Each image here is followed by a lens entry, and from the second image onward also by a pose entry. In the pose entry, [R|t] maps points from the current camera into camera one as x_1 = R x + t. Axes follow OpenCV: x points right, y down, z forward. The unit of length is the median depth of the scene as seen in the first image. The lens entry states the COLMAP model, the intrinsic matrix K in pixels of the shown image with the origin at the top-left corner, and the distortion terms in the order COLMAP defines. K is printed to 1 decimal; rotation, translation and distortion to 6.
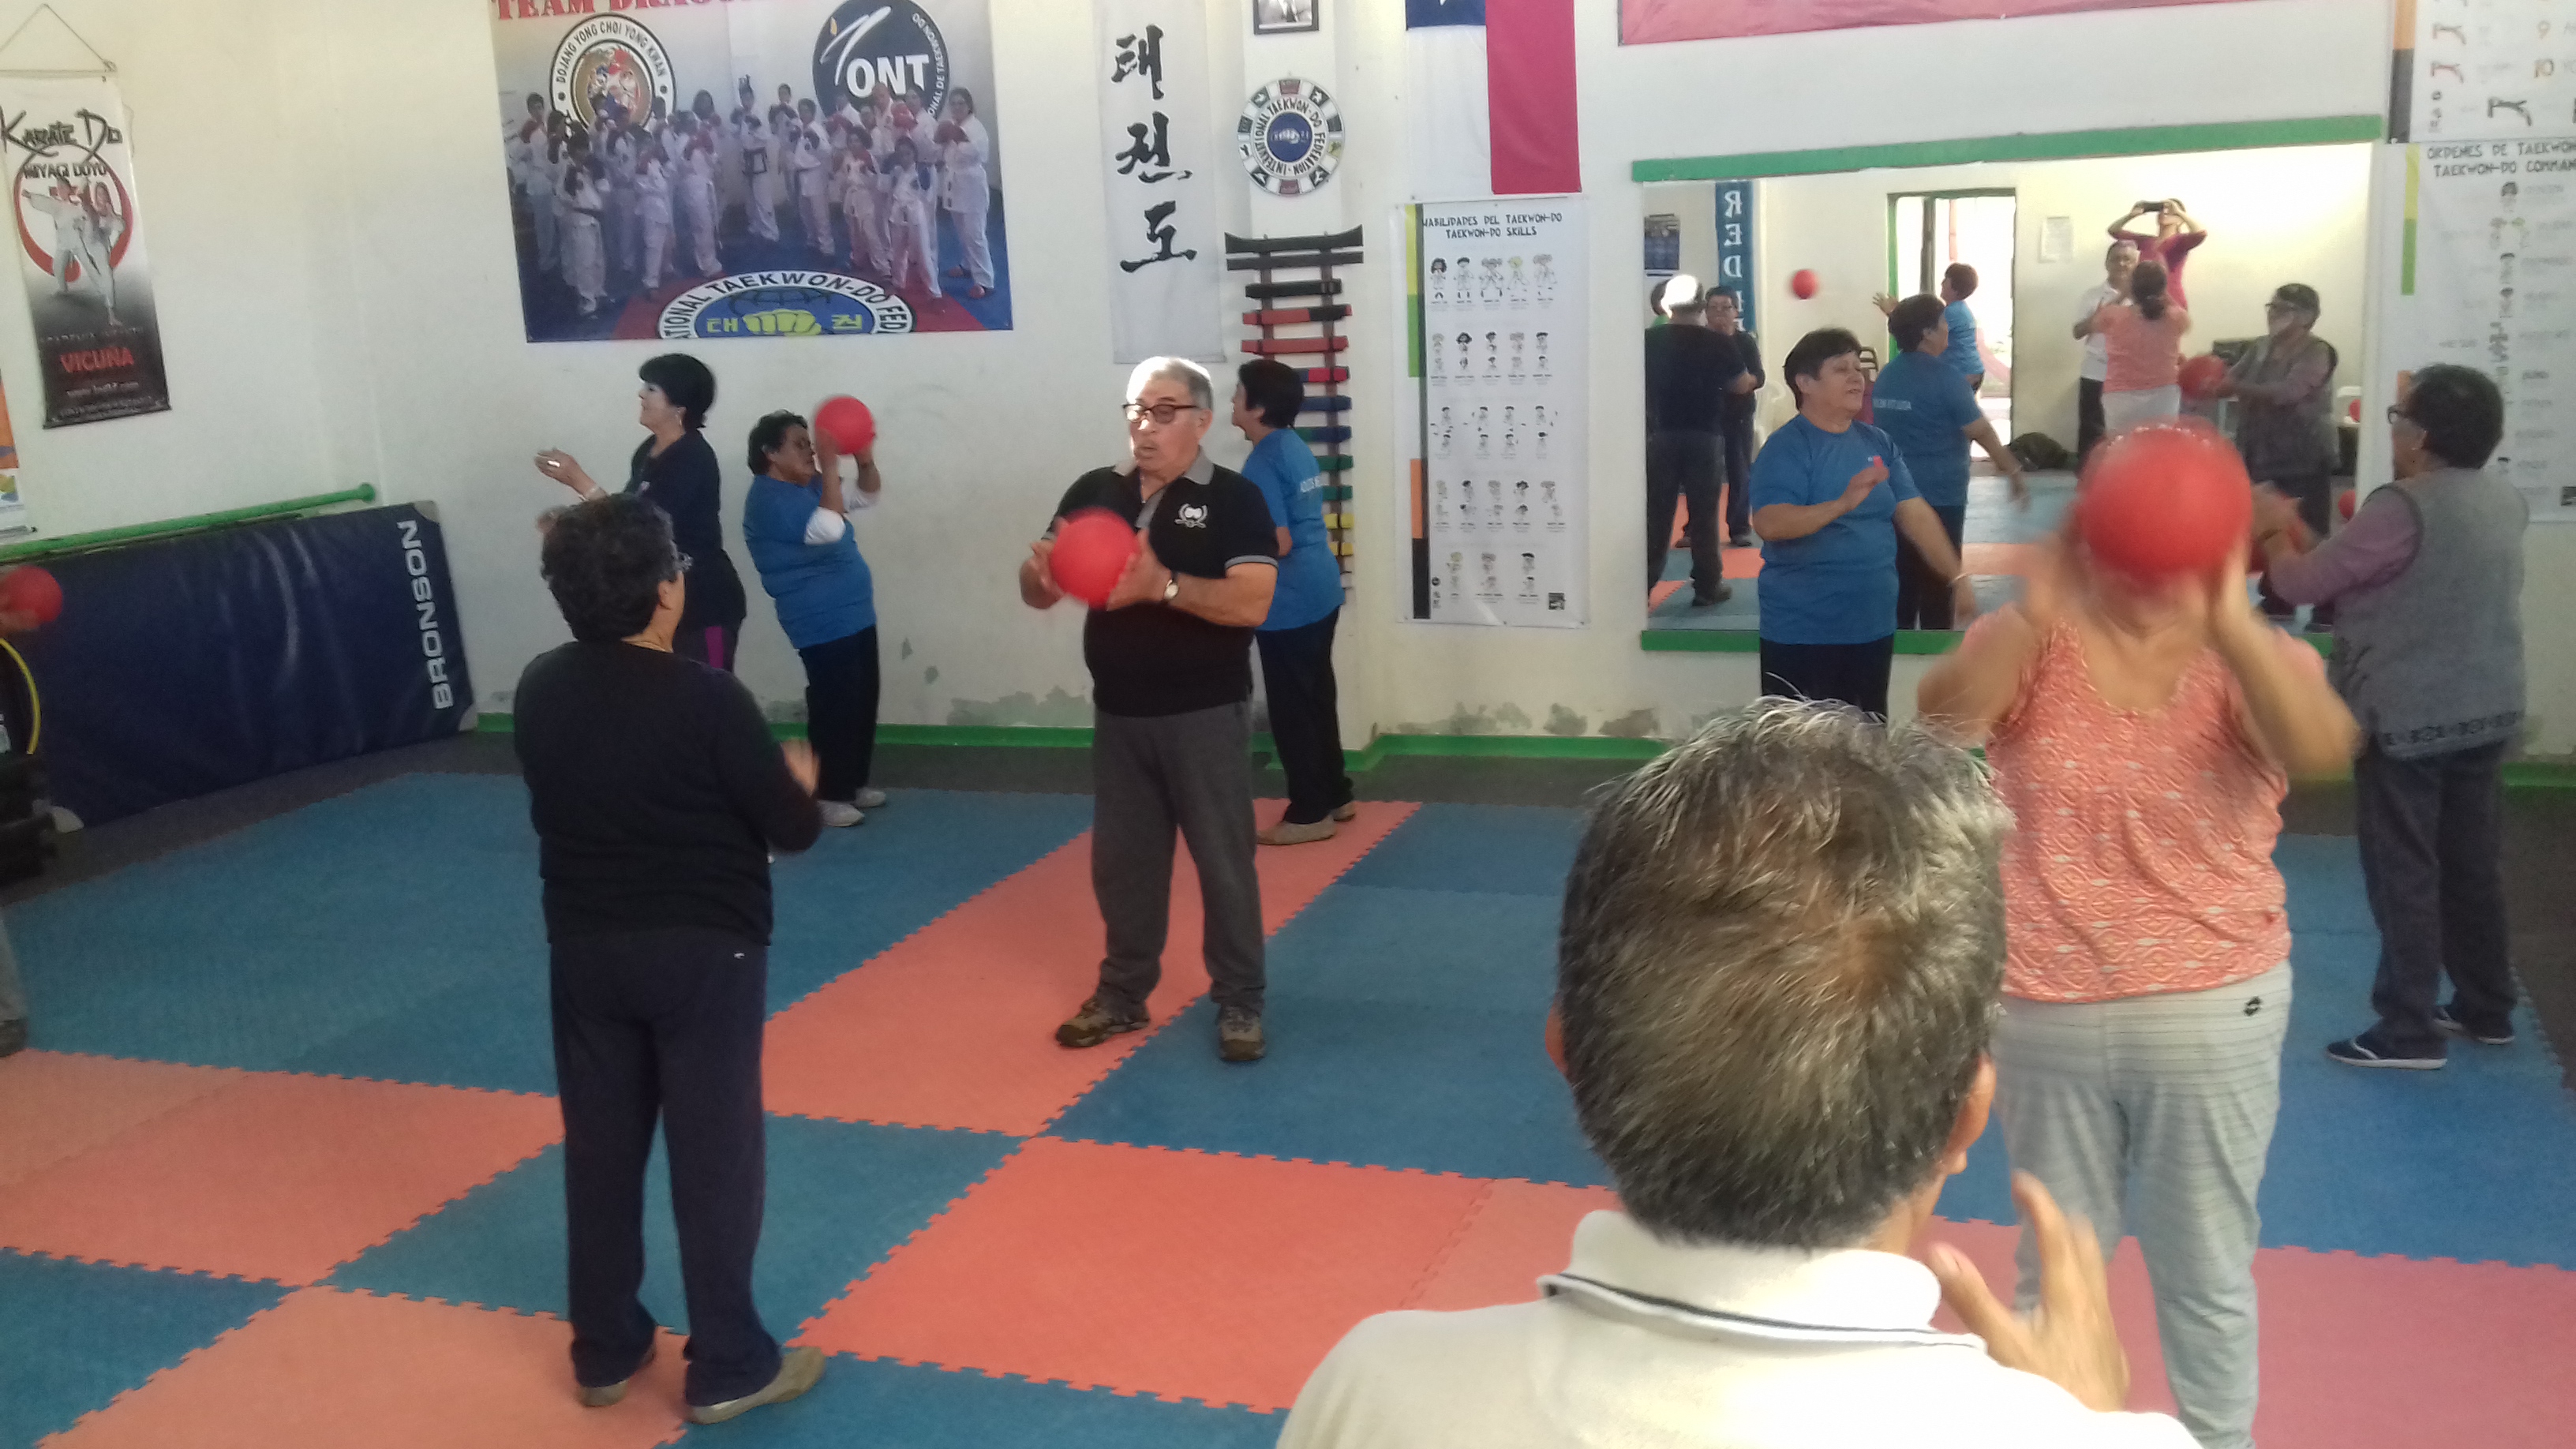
lens RADIAL K [[2391.6, 0, 1286.1], [0, 2391.6, 735.7], [0, 0, 1]] dist [0.115780, -0.251519]
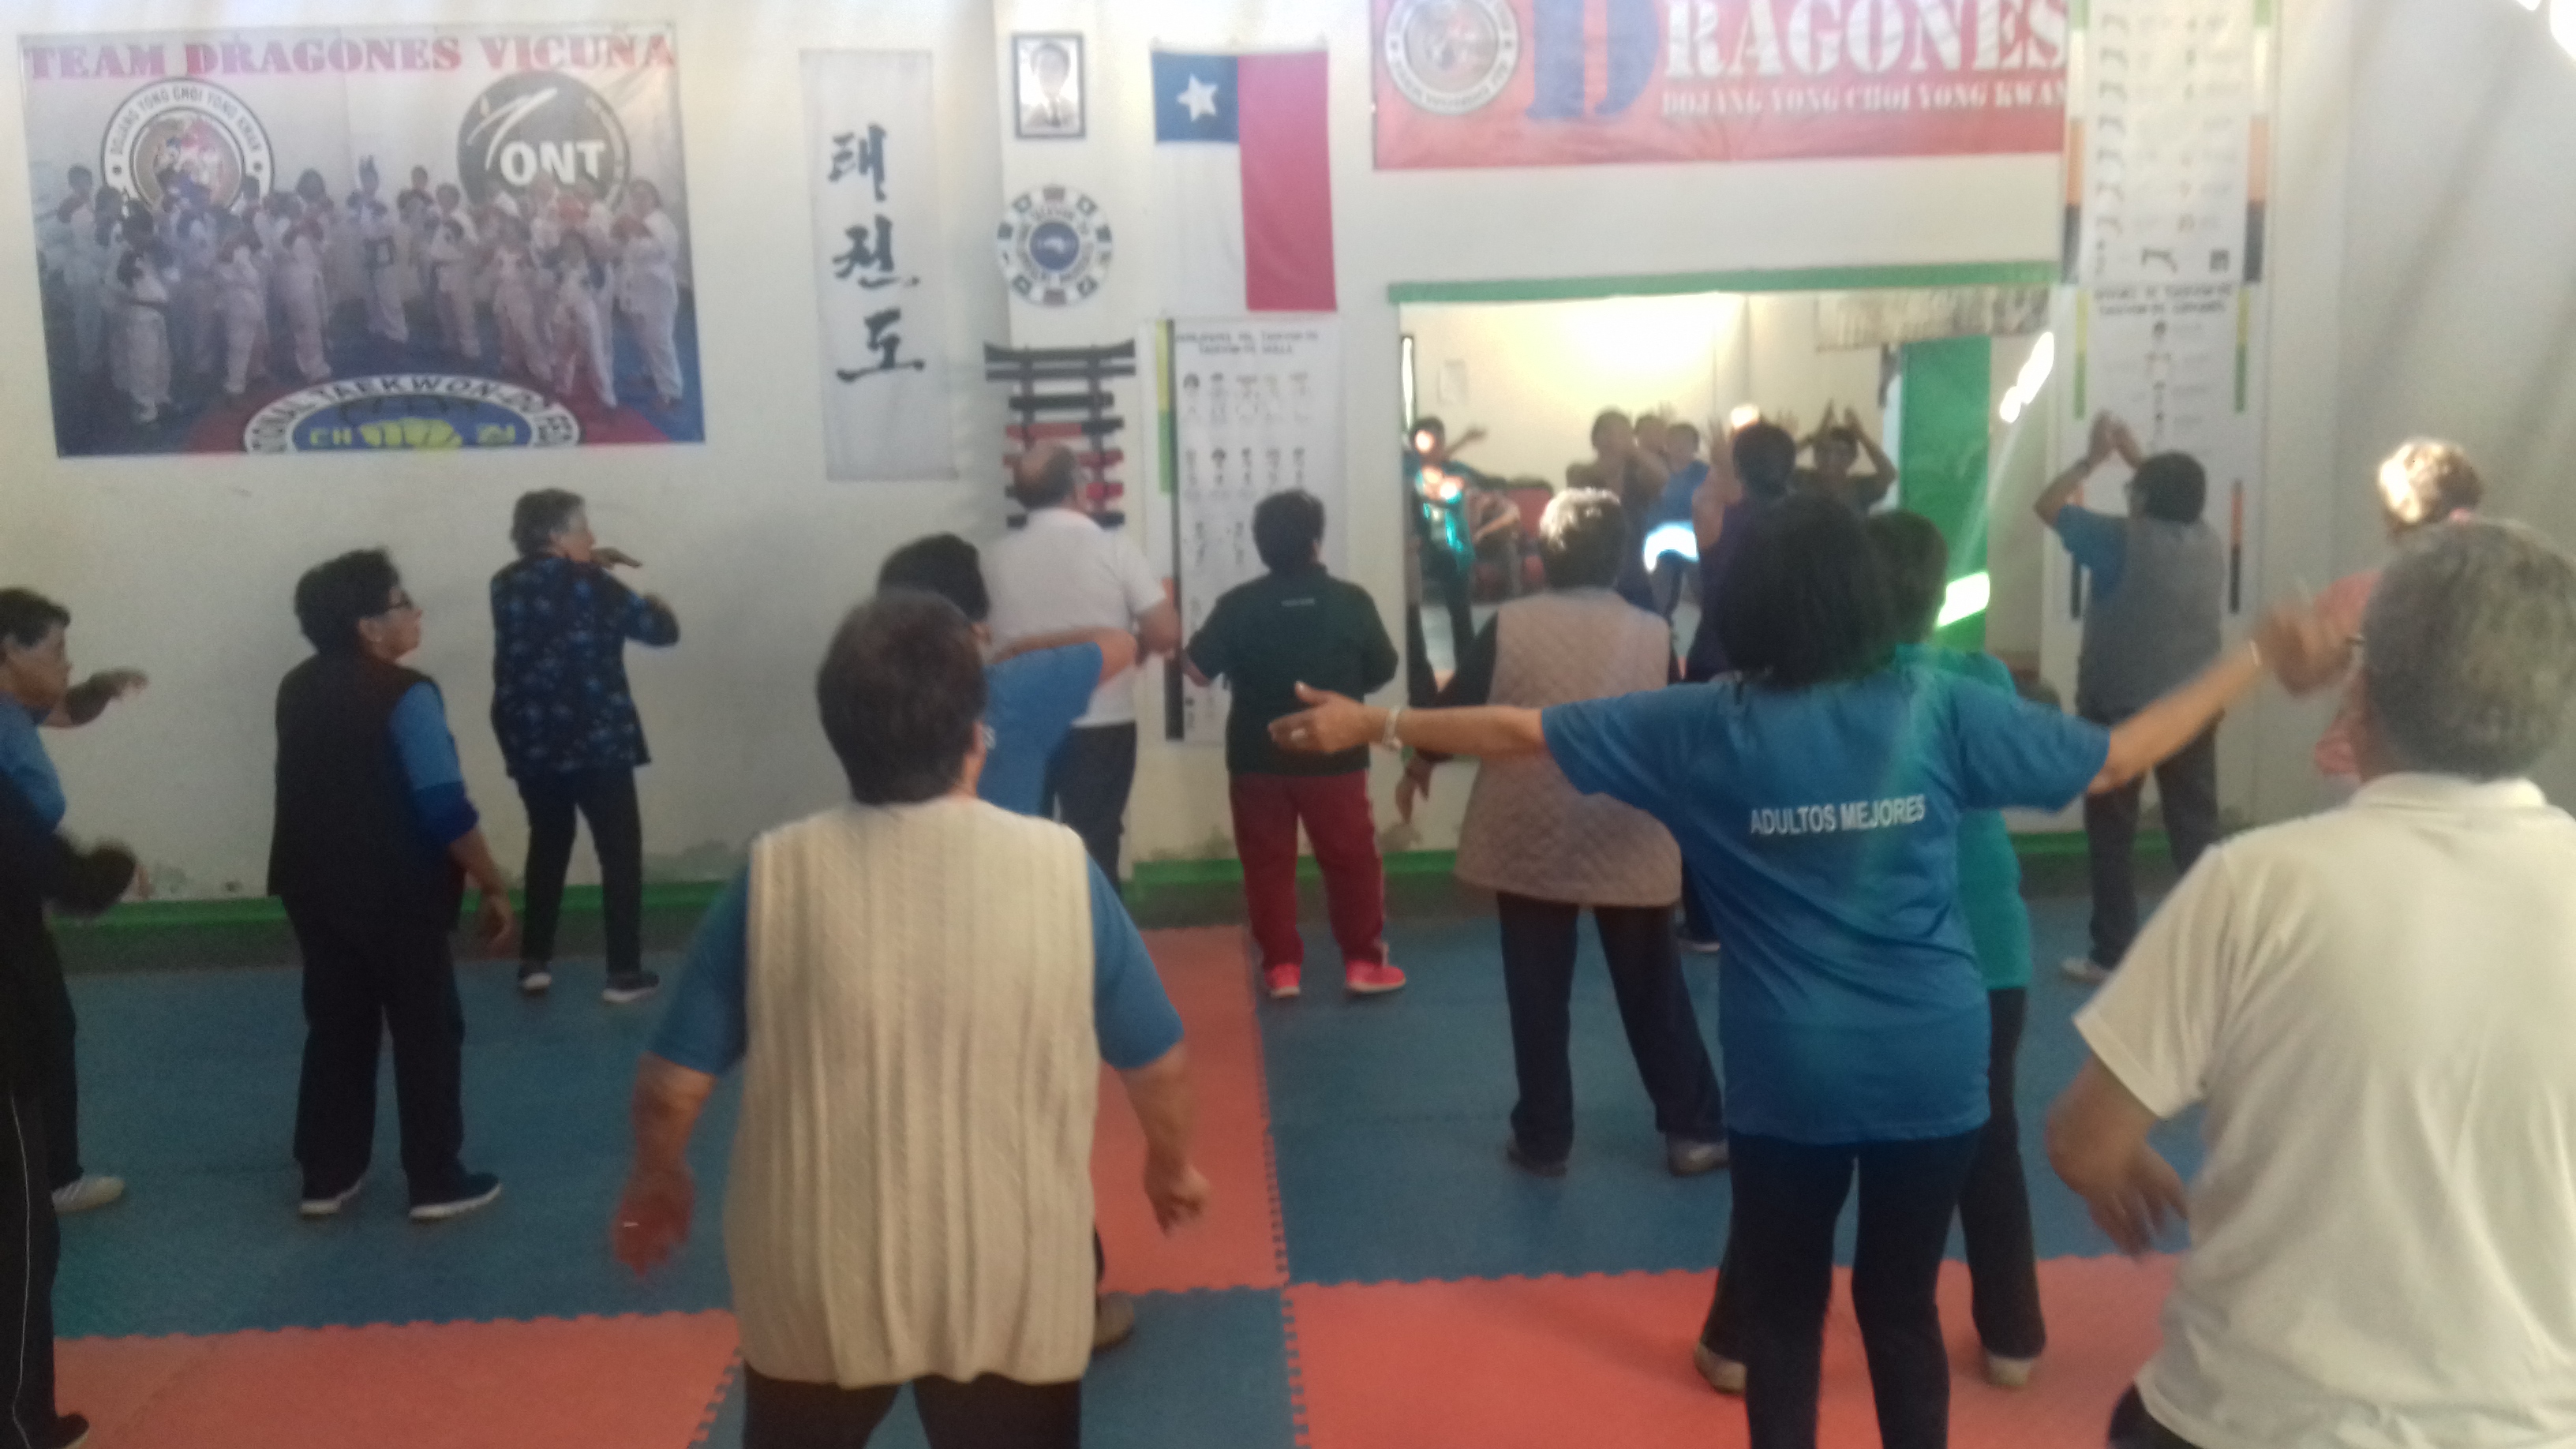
lens RADIAL K [[2399.8, 0, 1278.8], [0, 2399.8, 732.4], [0, 0, 1]] dist [0.114834, -0.256628]
pose [[0.930800, -0.034449, 0.363903, -0.250878], [0.057589, 0.996937, -0.052926, 0.001375], [-0.360965, 0.070220, 0.929932, 0.078208]]
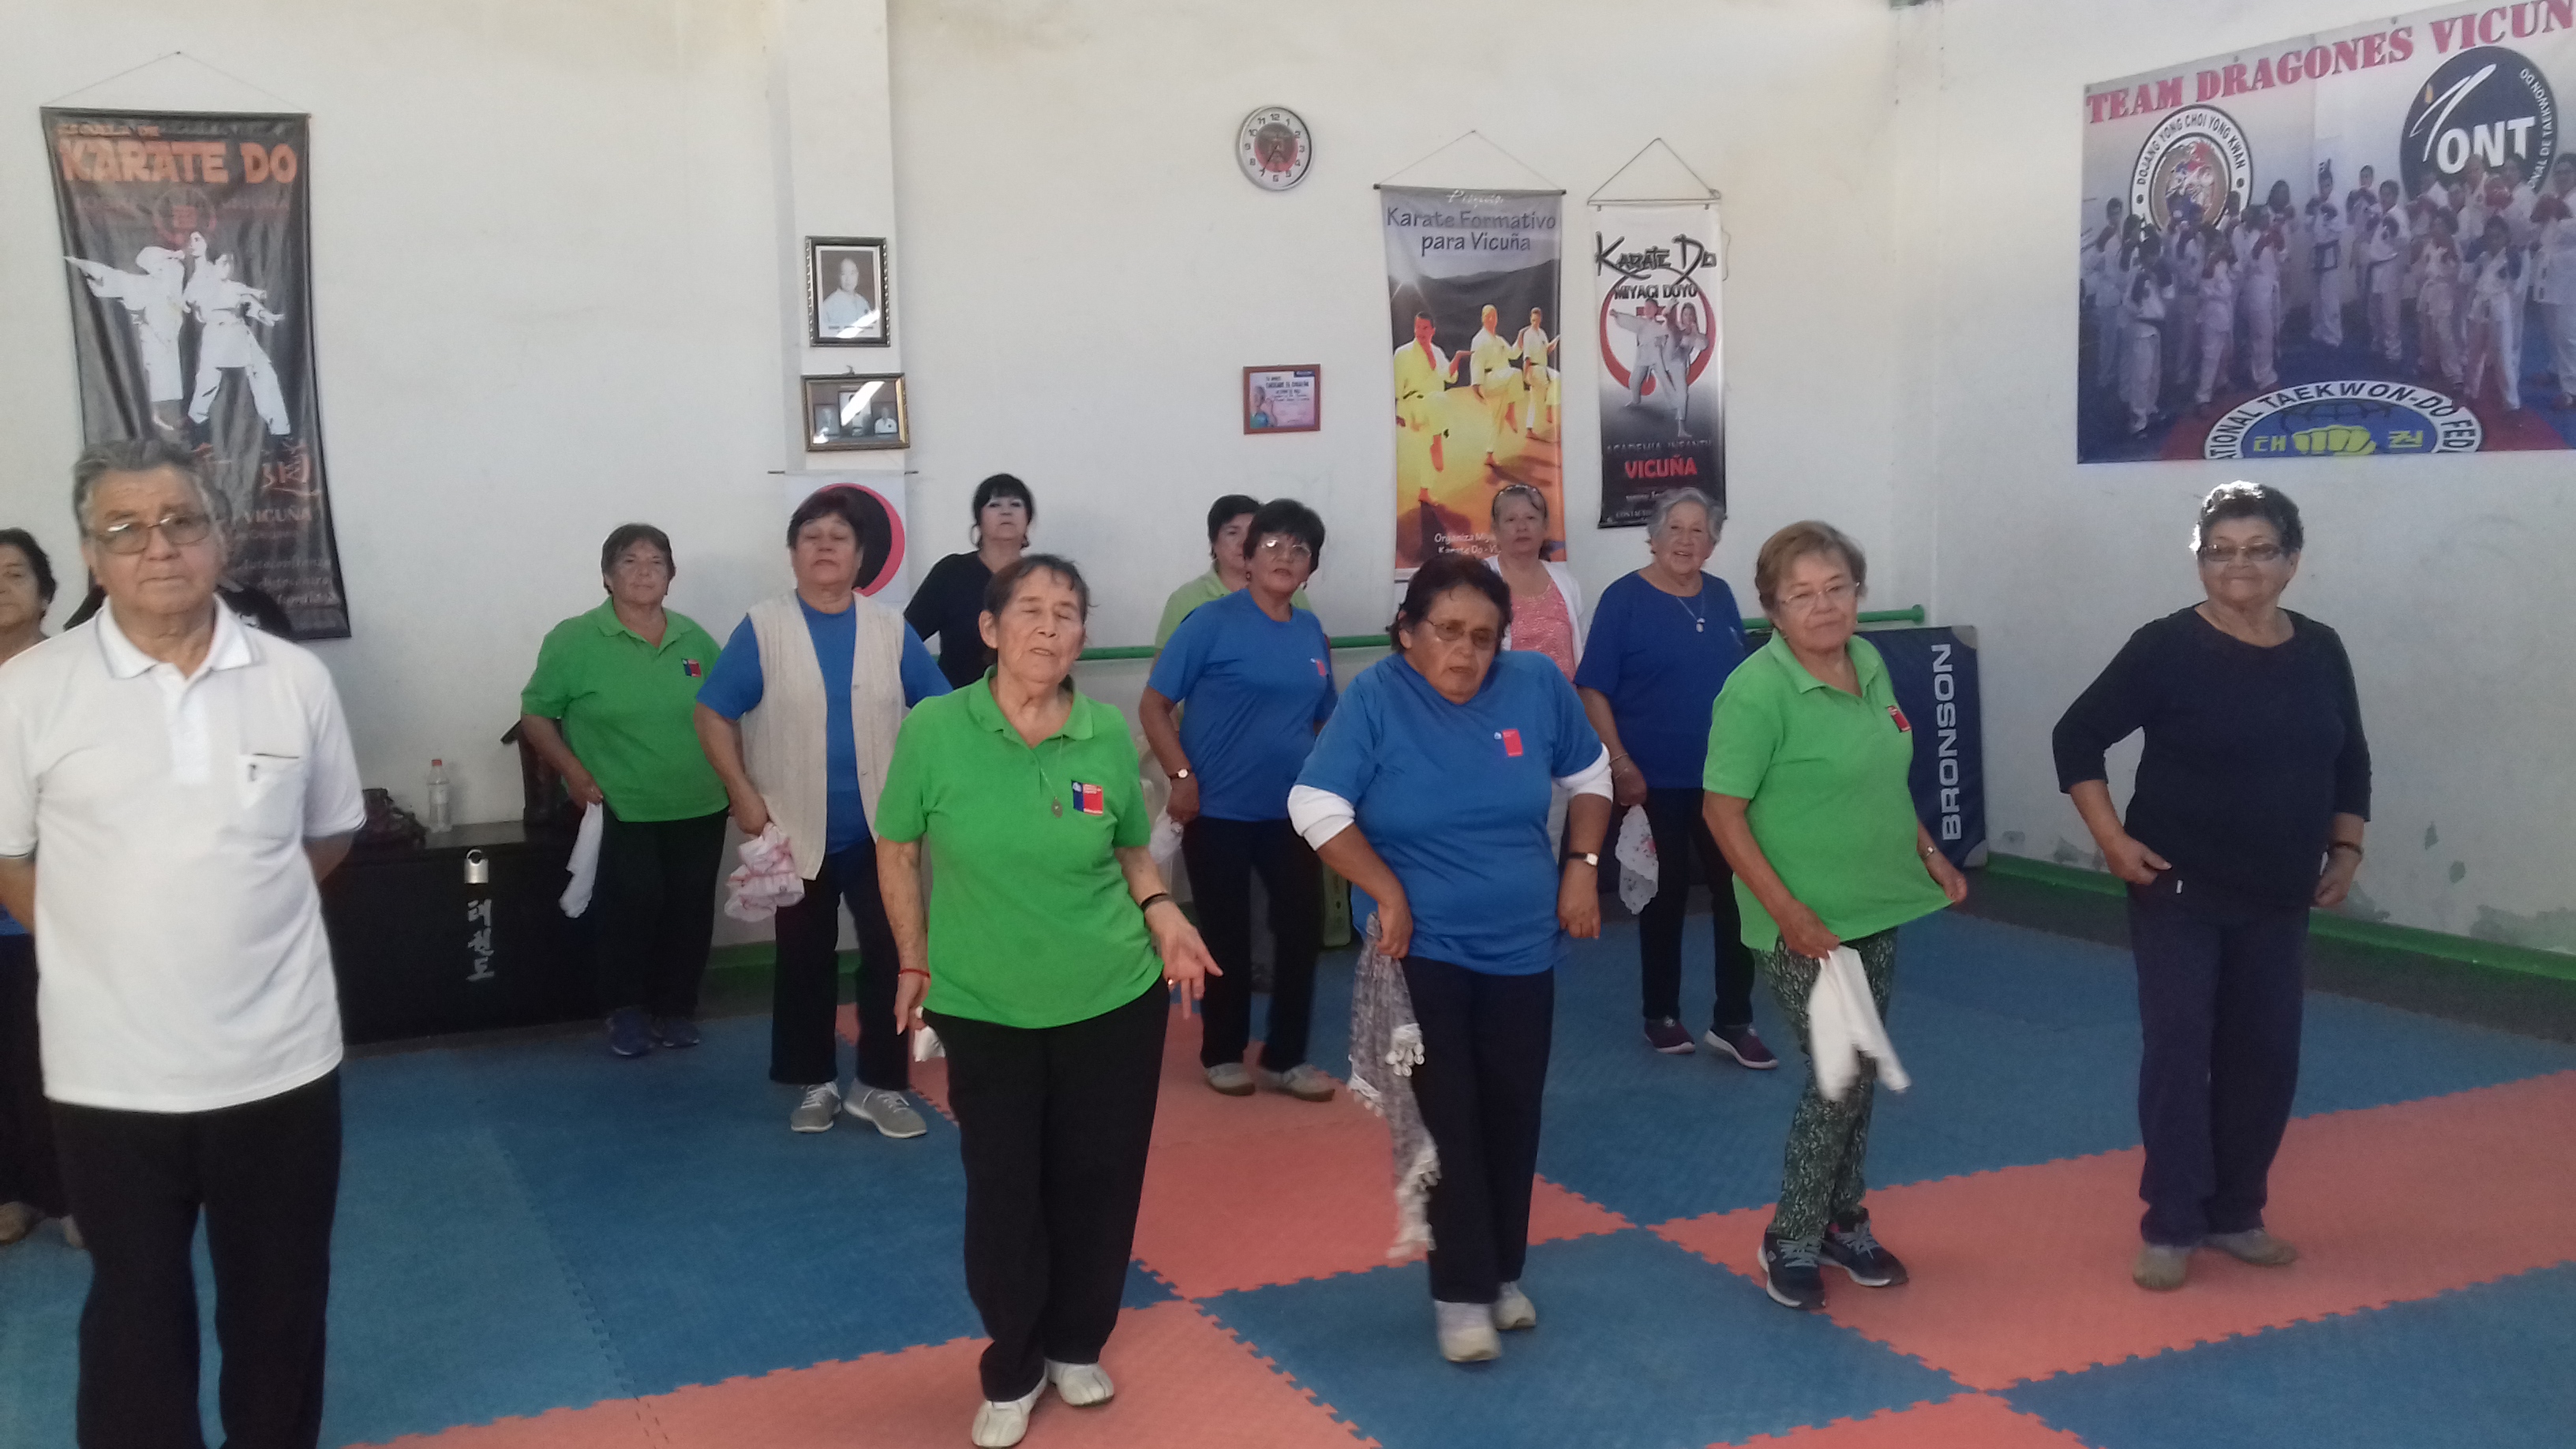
lens RADIAL K [[2375.7, 0, 1282.6], [0, 2375.7, 739.8], [0, 0, 1]] dist [0.118614, -0.244368]
pose [[0.697666, 0.102418, -0.709065, 0.154459], [-0.154430, 0.987960, -0.009246, -0.000915], [0.699581, 0.115951, 0.705083, 0.154454]]
